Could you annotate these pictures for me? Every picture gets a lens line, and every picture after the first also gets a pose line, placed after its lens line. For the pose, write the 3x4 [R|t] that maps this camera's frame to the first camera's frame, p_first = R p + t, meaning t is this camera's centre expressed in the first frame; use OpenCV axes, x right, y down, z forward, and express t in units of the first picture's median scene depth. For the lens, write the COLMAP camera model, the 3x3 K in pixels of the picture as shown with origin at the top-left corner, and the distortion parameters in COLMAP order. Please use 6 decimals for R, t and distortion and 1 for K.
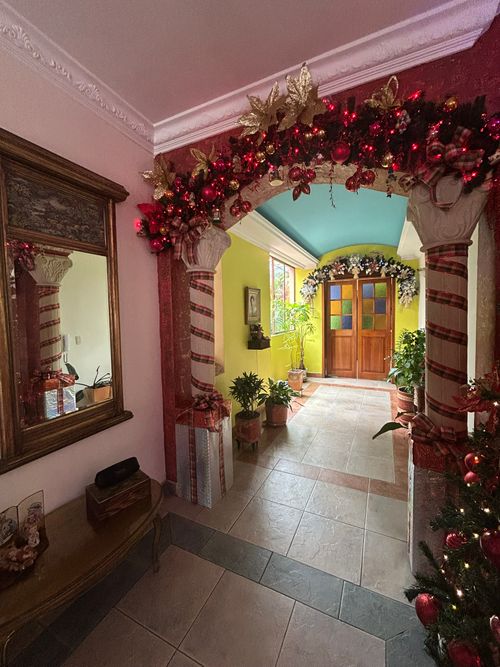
lens RADIAL K [[272.4, 0, 250.0], [0, 272.4, 333.5], [0, 0, 1]] dist [0.002011, 0.000365]
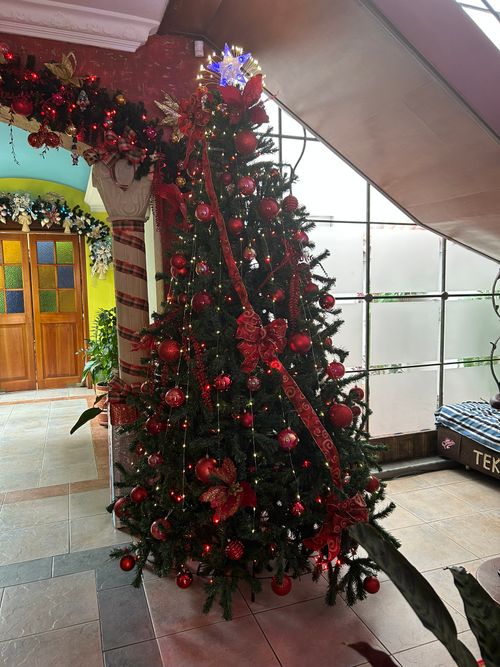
lens RADIAL K [[500.5, 0, 250.0], [0, 500.5, 333.5], [0, 0, 1]] dist [0.020706, -0.003957]
pose [[0.695851, -0.055069, 0.716072, -0.259862], [0.046977, 0.998411, 0.031132, 0.059149], [-0.716649, 0.011976, 0.697332, -0.484269]]
